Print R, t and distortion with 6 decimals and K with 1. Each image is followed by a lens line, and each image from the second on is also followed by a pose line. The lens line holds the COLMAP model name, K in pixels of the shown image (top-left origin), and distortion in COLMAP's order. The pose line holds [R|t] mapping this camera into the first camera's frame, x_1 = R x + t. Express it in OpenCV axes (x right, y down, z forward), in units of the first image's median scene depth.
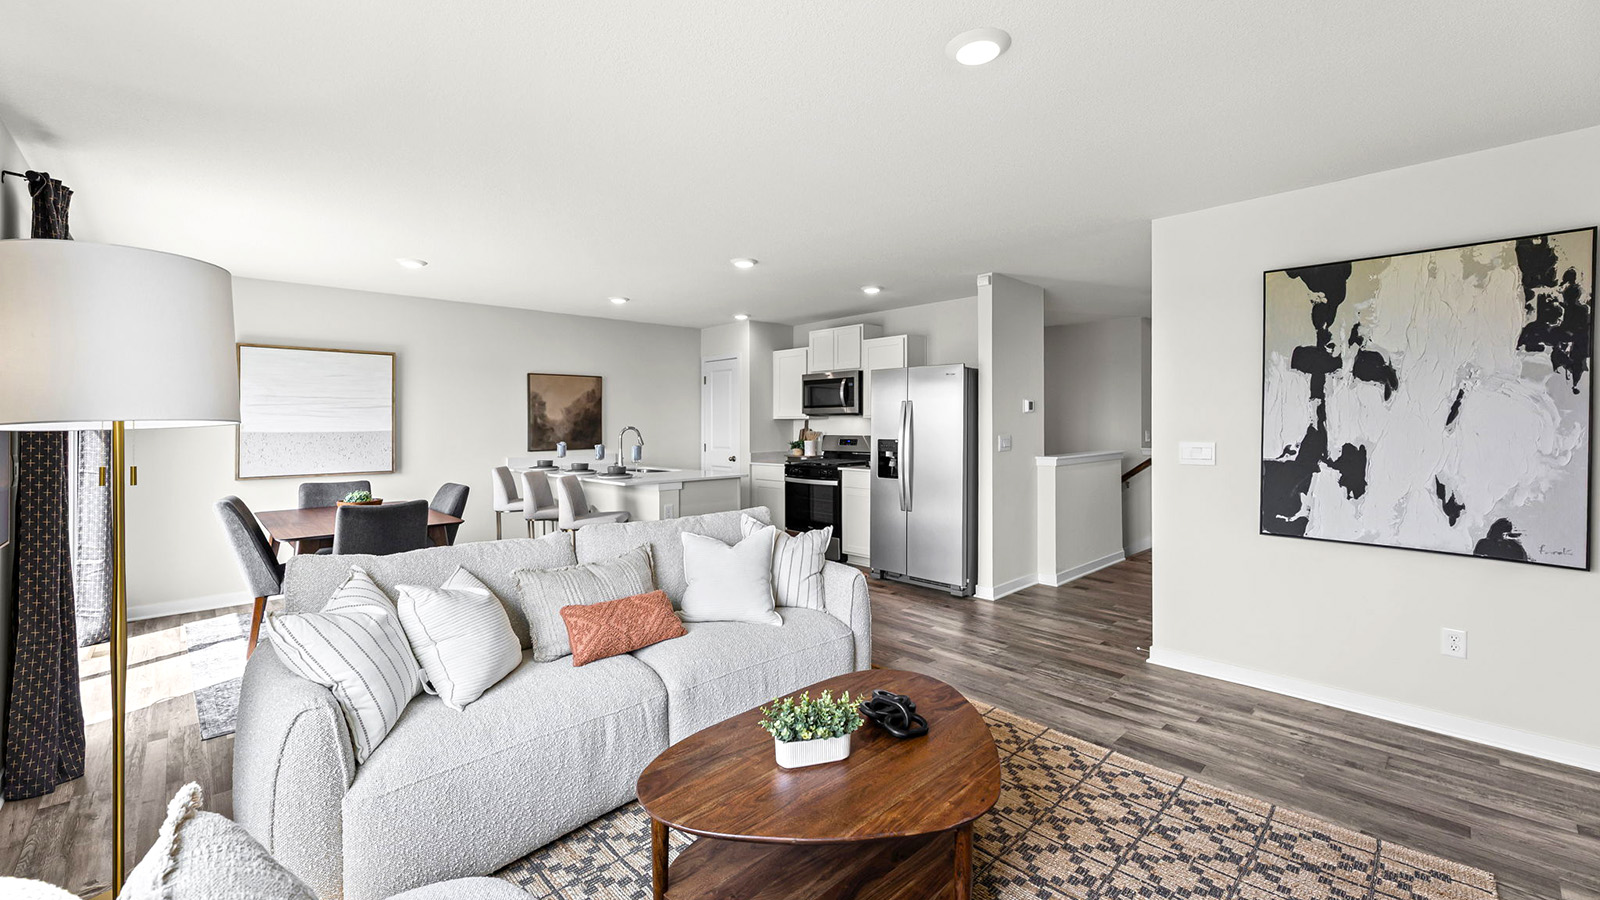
lens RADIAL K [[651.9, 0, 807.4], [0, 651.9, 423.7], [0, 0, 1]] dist [0.000293, 0.001753]
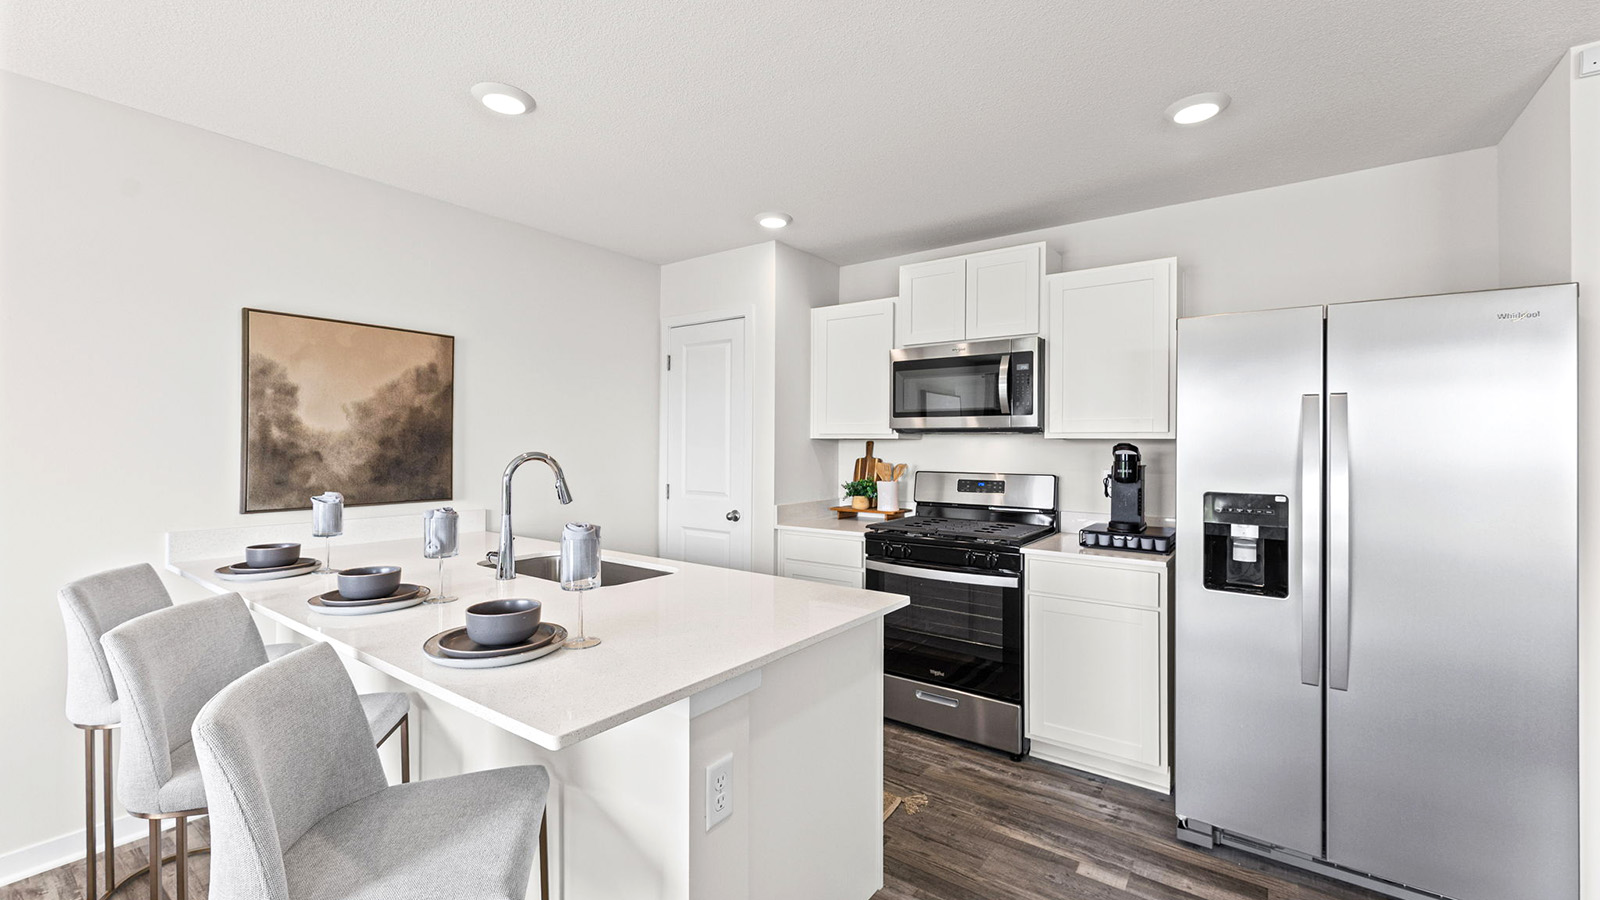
lens RADIAL K [[651.9, 0, 807.6], [0, 651.9, 442.0], [0, 0, 1]] dist [0.000293, 0.001753]
pose [[0.983547, 0.013692, 0.180133, -0.204485], [-0.012329, 0.999886, -0.008687, 0.000167], [-0.180231, 0.006323, 0.983604, 0.673066]]
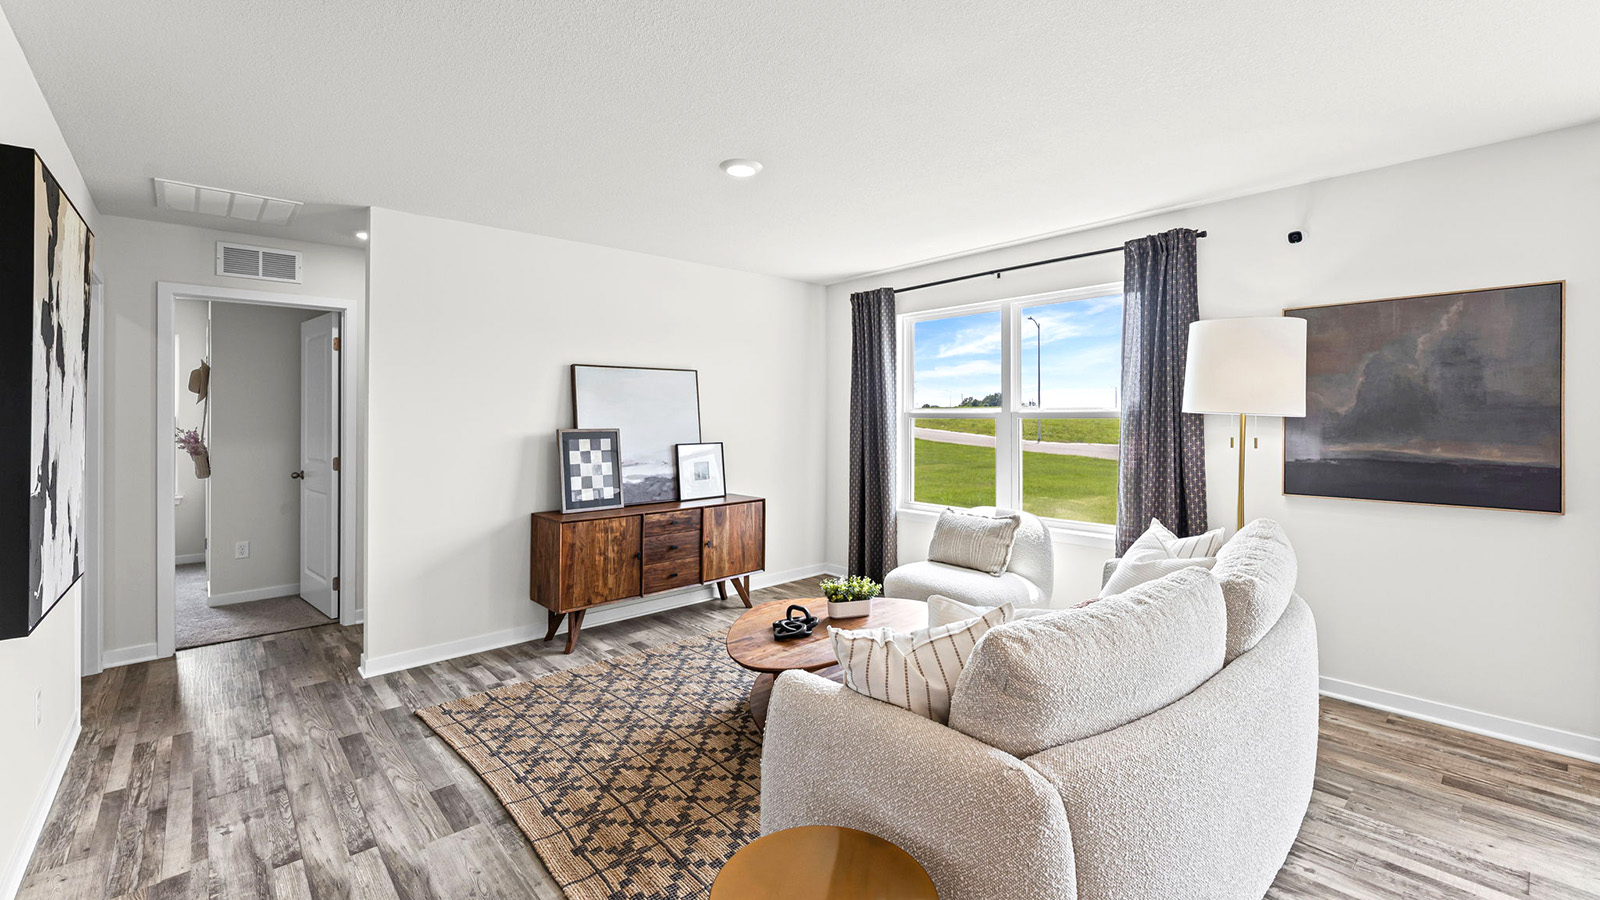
lens RADIAL K [[651.9, 0, 799.3], [0, 651.9, 424.3], [0, 0, 1]] dist [0.000293, 0.001753]
pose [[-0.999674, 0.009643, 0.023625, 0.030002], [0.009912, 0.999887, 0.011311, -0.001227], [-0.023513, 0.011541, -0.999657, 0.902305]]
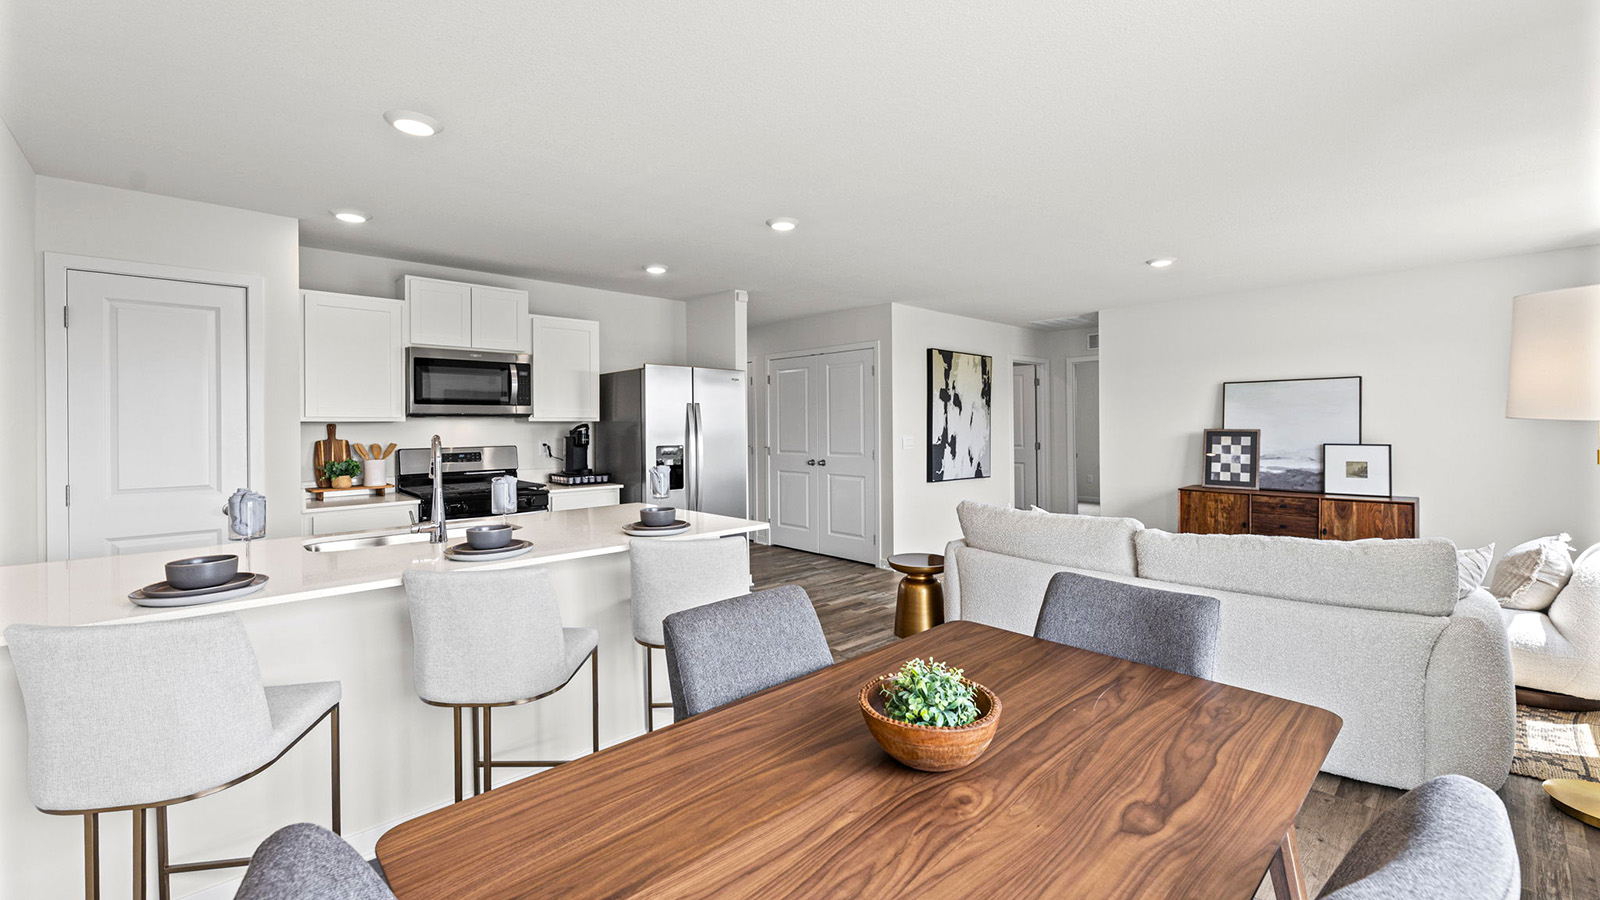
lens RADIAL K [[651.9, 0, 793.2], [0, 651.9, 429.6], [0, 0, 1]] dist [0.000293, 0.001753]
pose [[0.022146, -0.001473, 0.999754, -0.757773], [0.009688, 0.999952, 0.001259, 0.002880], [-0.999708, 0.009658, 0.022160, 0.825812]]
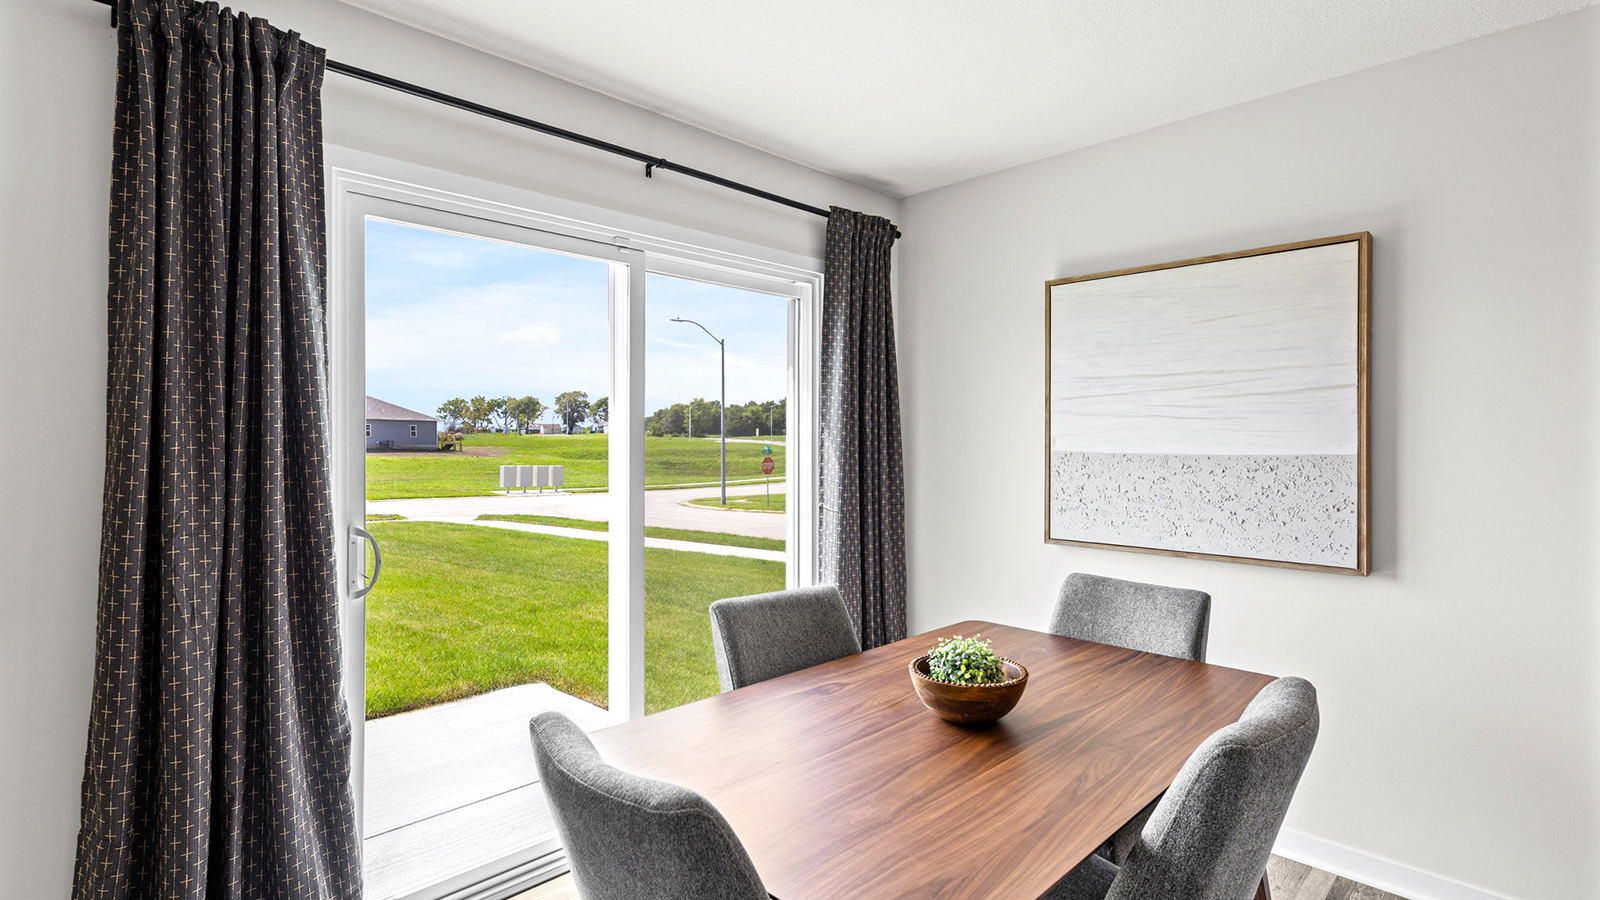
lens RADIAL K [[775.9, 0, 797.4], [0, 775.9, 437.6], [0, 0, 1]] dist [0.003143, -0.000122]
pose [[0.016729, 0.002940, -0.999856, -0.229292], [-0.000724, 0.999995, 0.002928, 0.000410], [0.999860, 0.000675, 0.016731, 0.711745]]
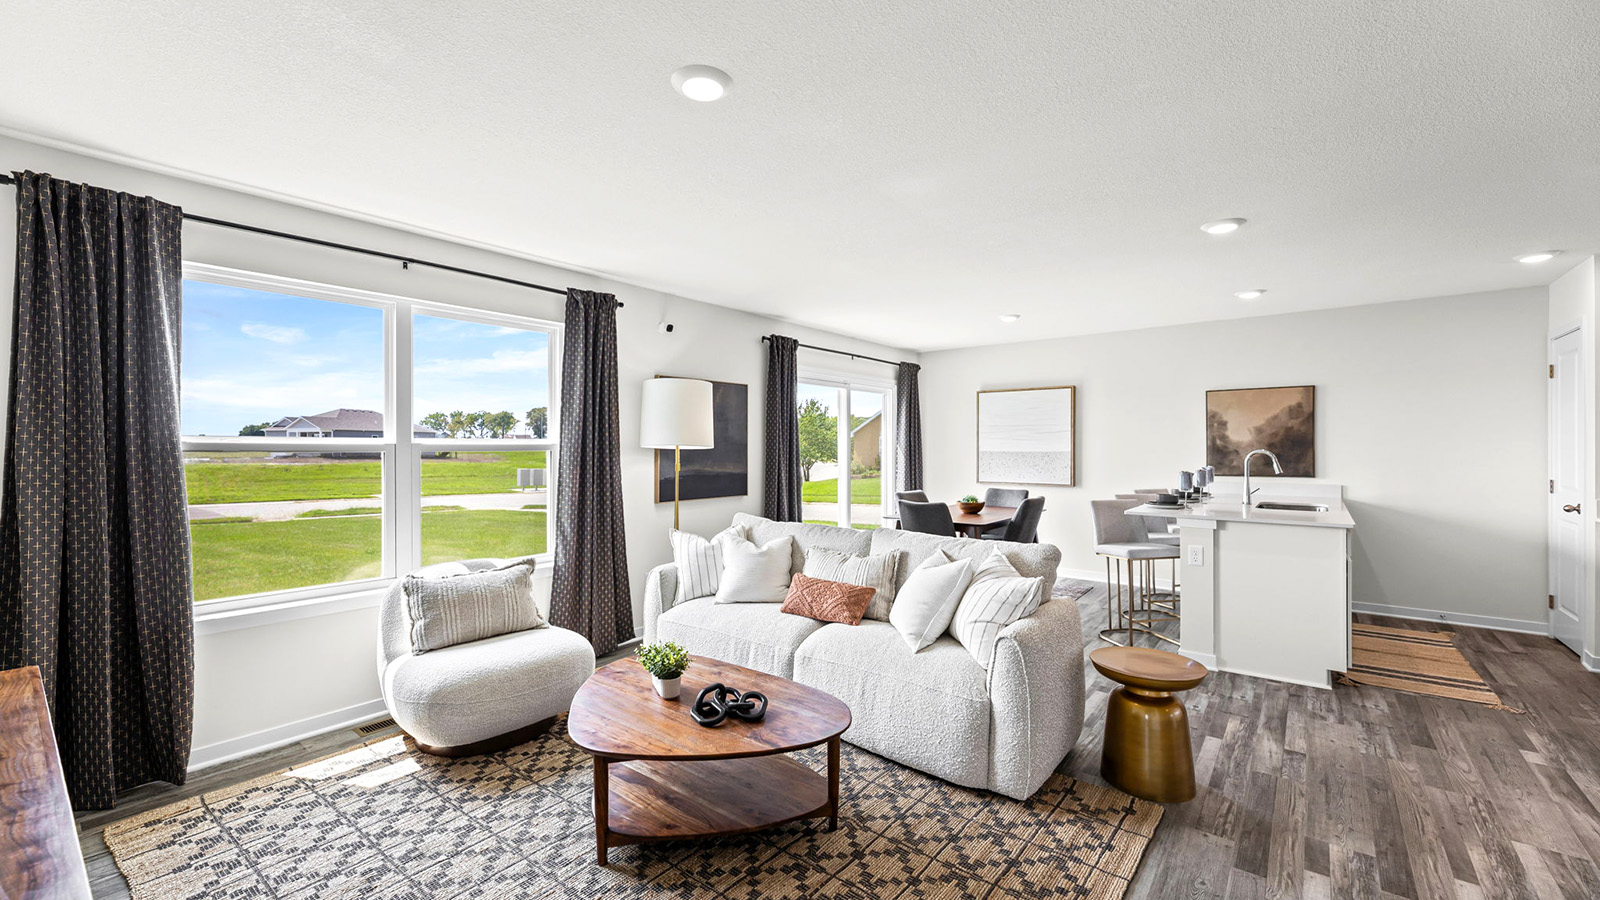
lens RADIAL K [[638.7, 0, 808.4], [0, 638.7, 447.7], [0, 0, 1]] dist [0.010456, -0.000449]
pose [[0.142048, 0.005991, -0.989842, 0.466731], [0.001367, 0.999980, 0.006249, -0.003913], [0.989859, -0.002240, 0.142037, 0.369603]]
